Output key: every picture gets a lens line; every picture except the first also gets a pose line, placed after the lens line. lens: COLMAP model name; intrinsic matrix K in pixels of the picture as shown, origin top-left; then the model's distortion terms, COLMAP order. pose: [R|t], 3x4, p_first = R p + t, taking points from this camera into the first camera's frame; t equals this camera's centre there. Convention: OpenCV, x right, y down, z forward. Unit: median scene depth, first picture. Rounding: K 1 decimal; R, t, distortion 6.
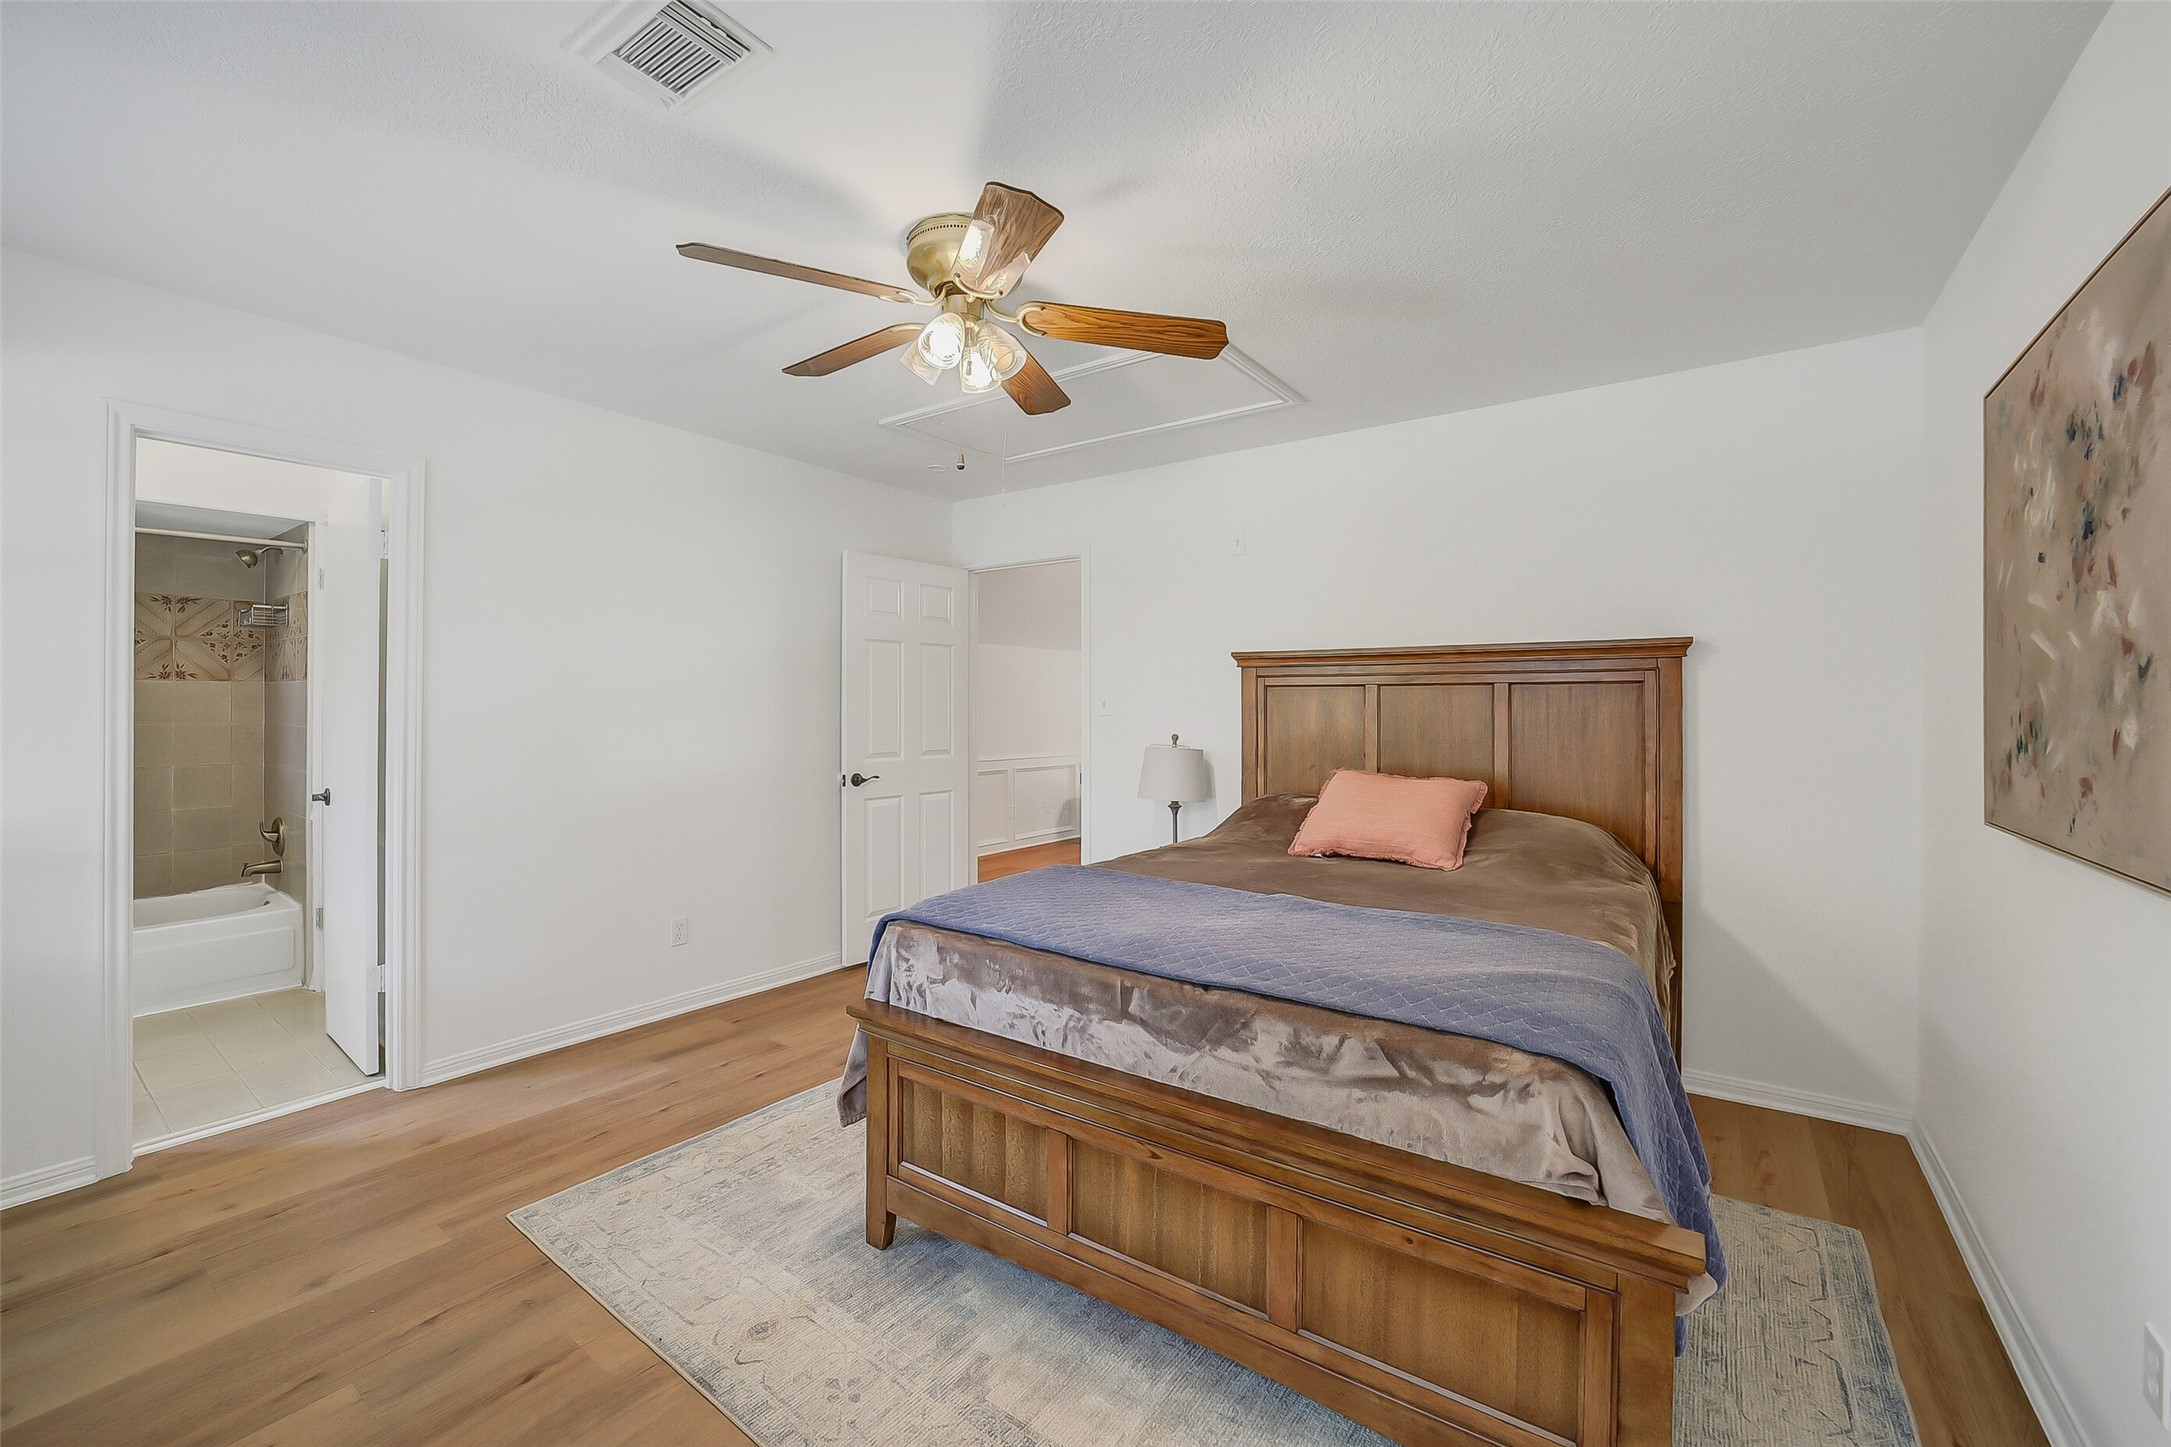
lens RADIAL K [[863.2, 0, 1091.3], [0, 863.2, 730.5], [0, 0, 1]] dist [-0.039773, 0.010002]
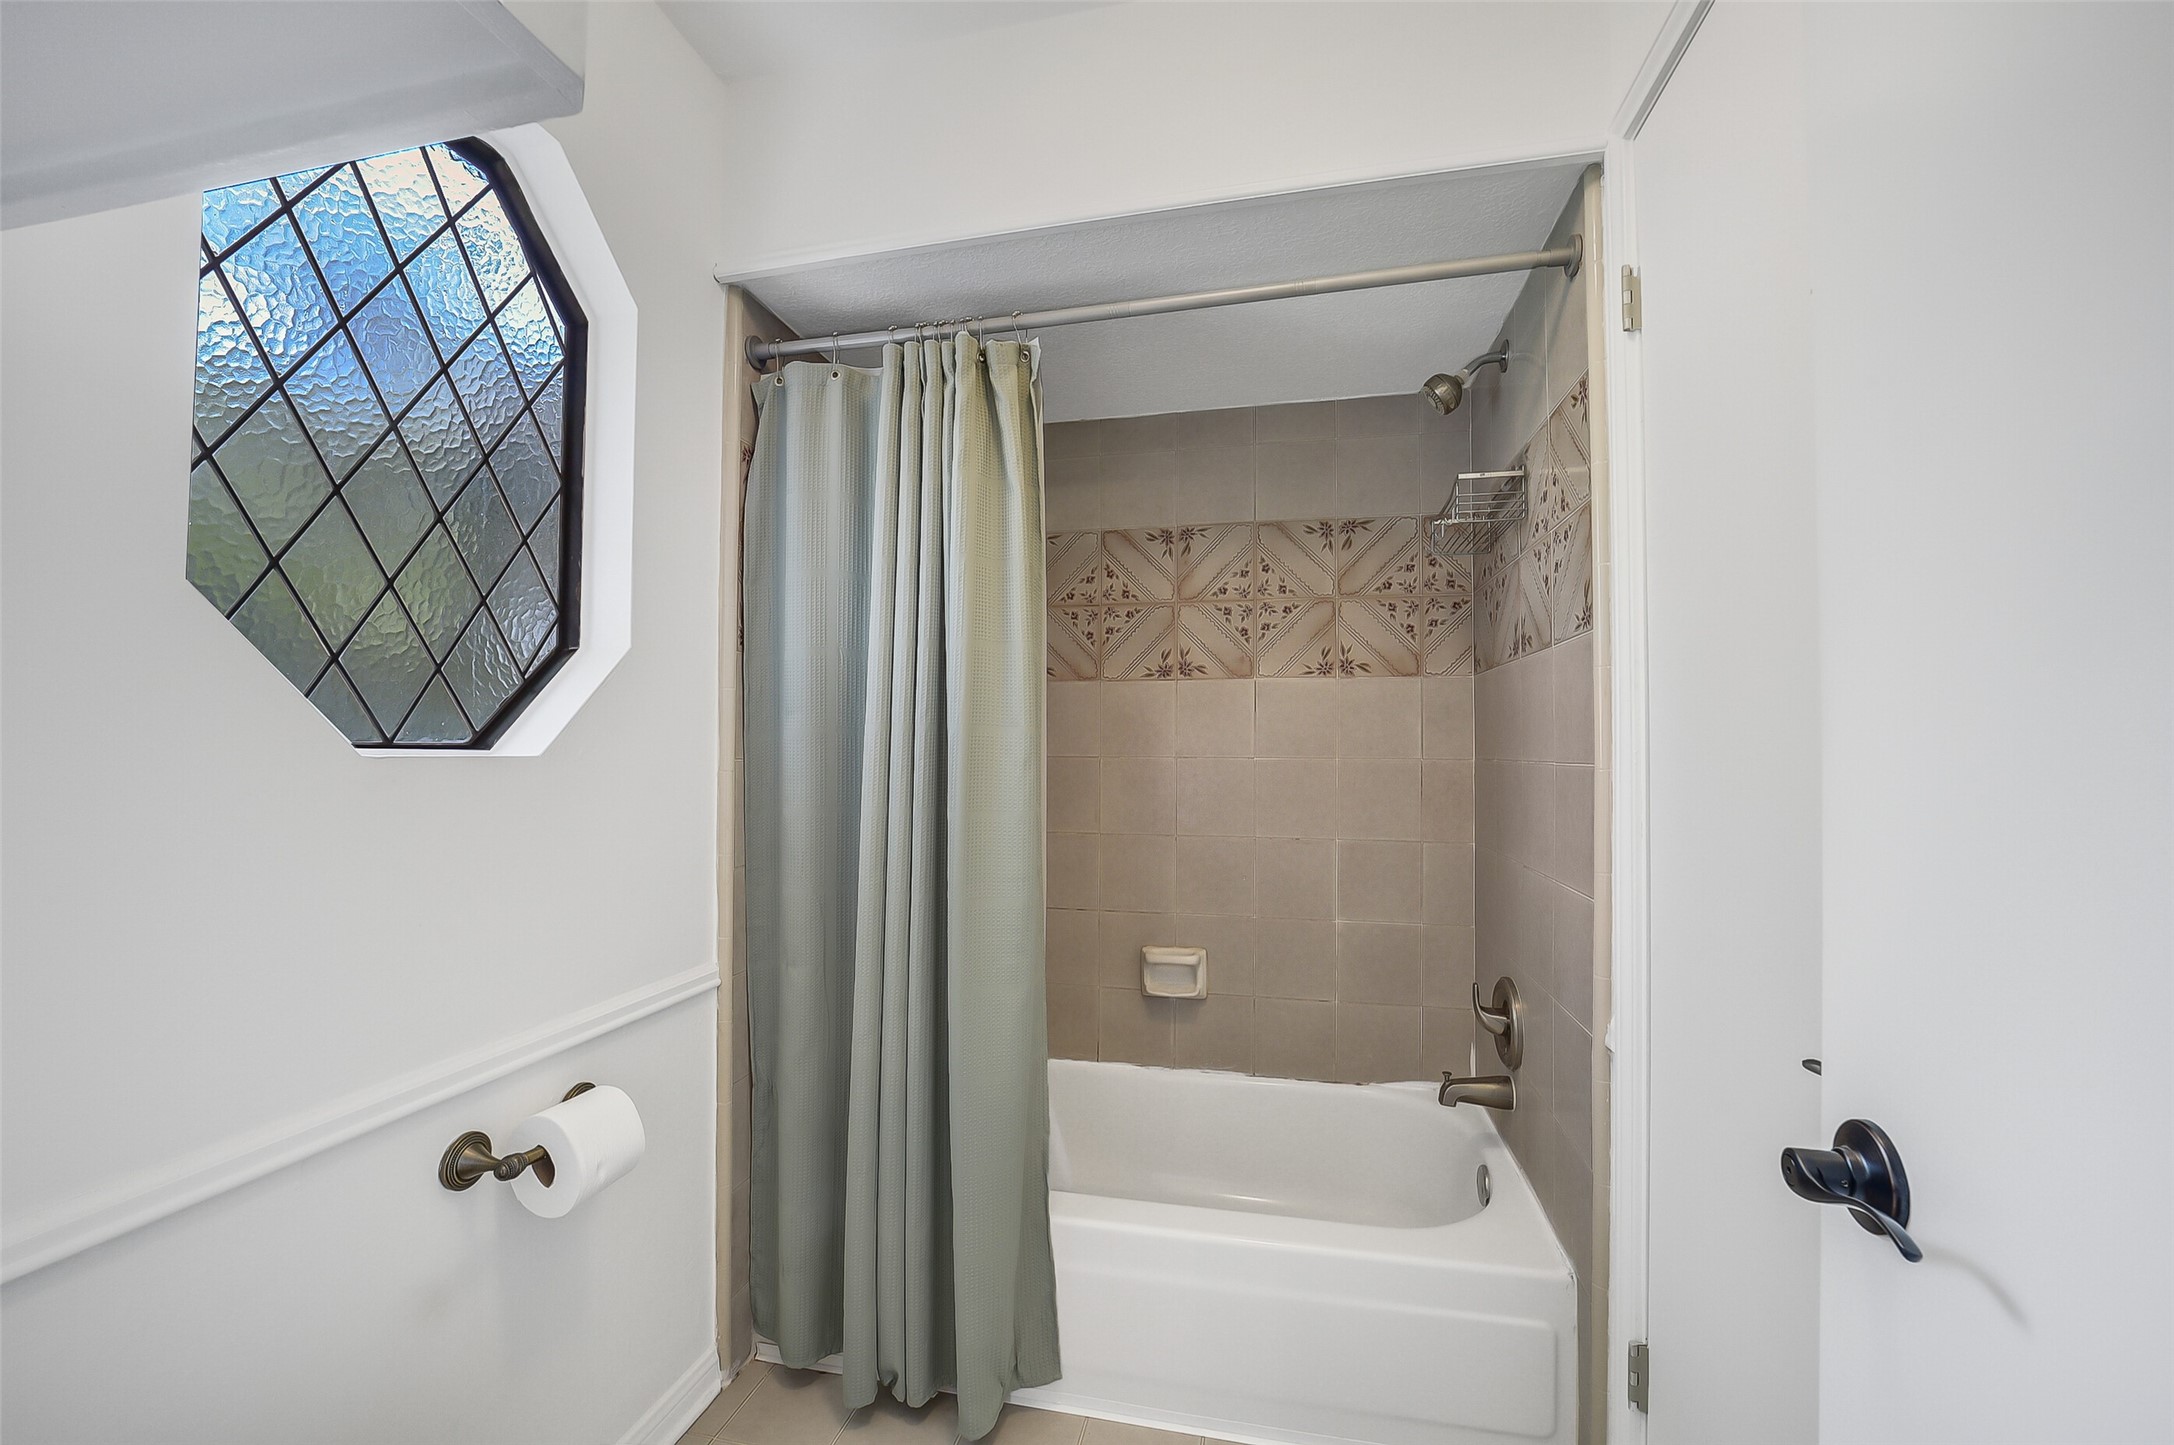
lens RADIAL K [[864.4, 0, 1092.8], [0, 864.4, 729.5], [0, 0, 1]] dist [-0.039773, 0.010002]
pose [[0.397585, -0.035708, -0.916870, -0.658751], [-0.008319, 0.999061, -0.042516, -0.003209], [0.917527, 0.024532, 0.396915, 0.638518]]
